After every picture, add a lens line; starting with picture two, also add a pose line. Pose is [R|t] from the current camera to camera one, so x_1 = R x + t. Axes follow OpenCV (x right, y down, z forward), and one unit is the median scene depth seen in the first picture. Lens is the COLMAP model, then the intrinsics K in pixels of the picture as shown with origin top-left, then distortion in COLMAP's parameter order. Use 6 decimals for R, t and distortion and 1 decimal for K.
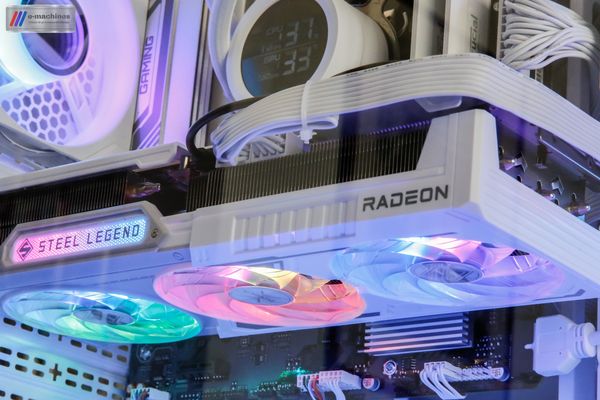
lens RADIAL K [[1567.1, 0, 301.5], [0, 1567.1, 199.6], [0, 0, 1]] dist [0.269564, 0.000000]
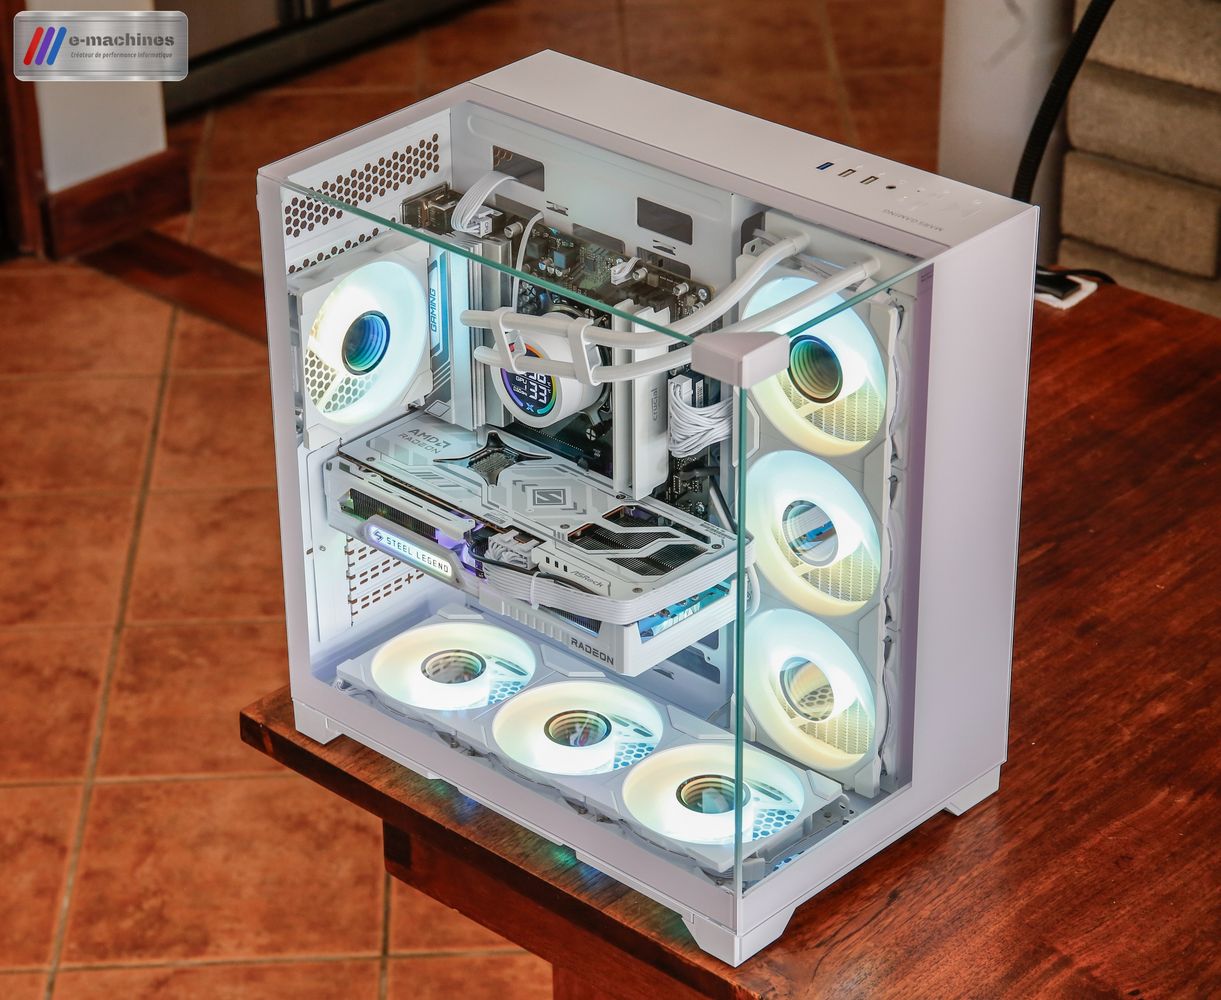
lens RADIAL K [[3339.3, 0, 569.2], [0, 3339.3, 463.1], [0, 0, 1]] dist [0.147354, 0.000000]
pose [[0.989972, -0.032433, -0.137488, 0.440239], [0.124074, 0.664925, 0.736533, -2.278077], [0.067531, -0.746206, 0.662281, -1.052583]]
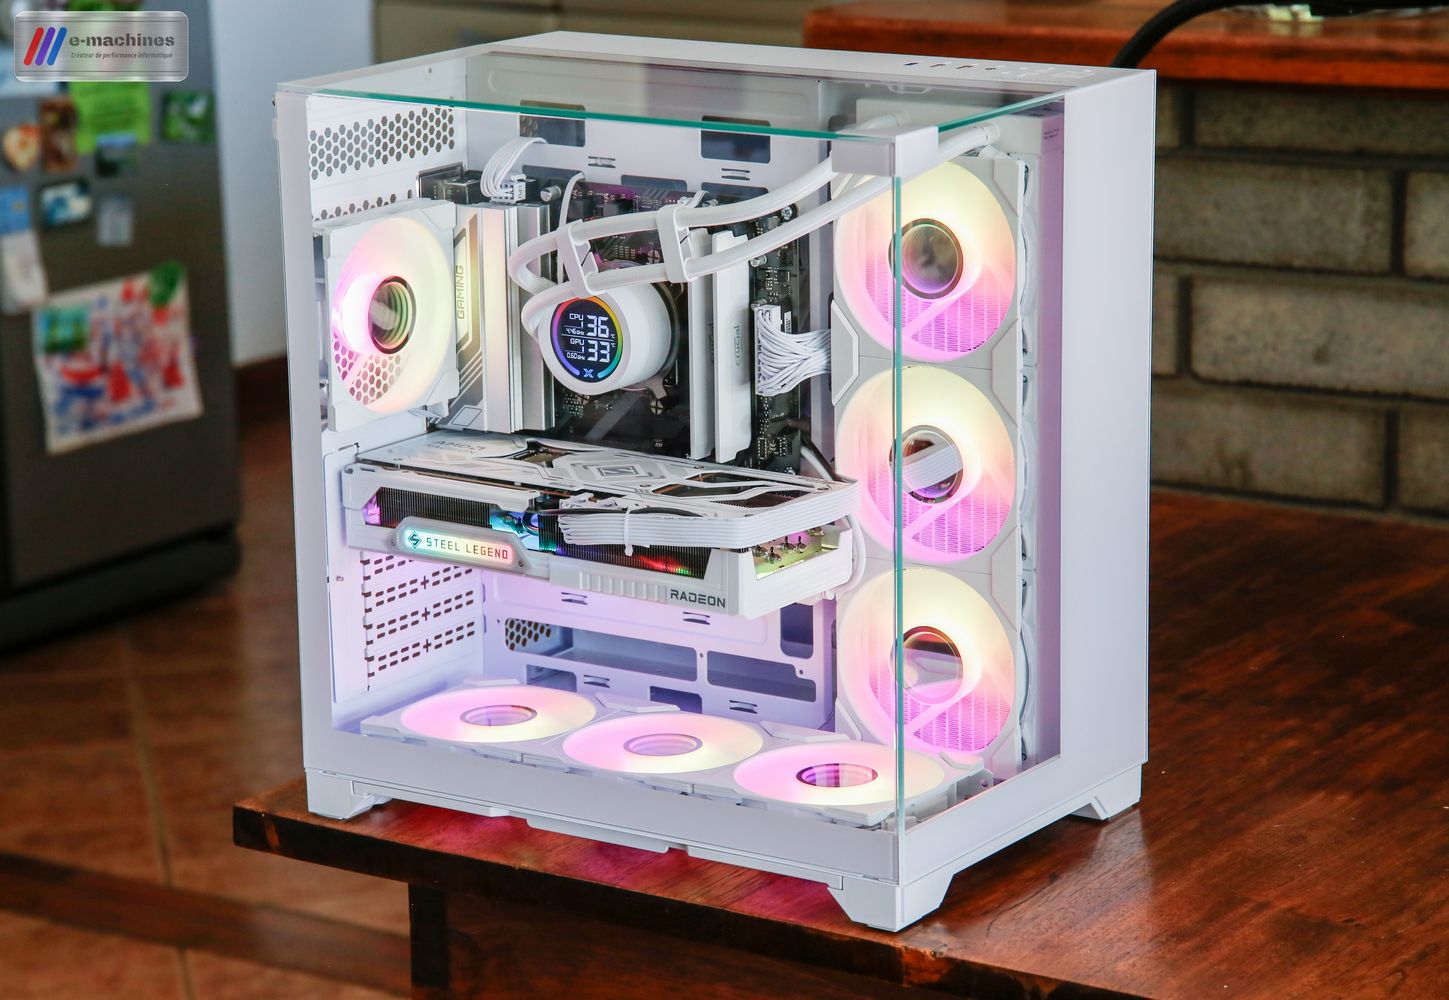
lens RADIAL K [[4120.1, 0, 838.4], [0, 4120.1, 510.5], [0, 0, 1]] dist [0.175658, 0.000000]
pose [[0.992385, -0.105820, 0.063041, -0.034044], [0.053242, 0.830036, 0.555163, -1.799891], [-0.111074, -0.547579, 0.829349, -1.816309]]
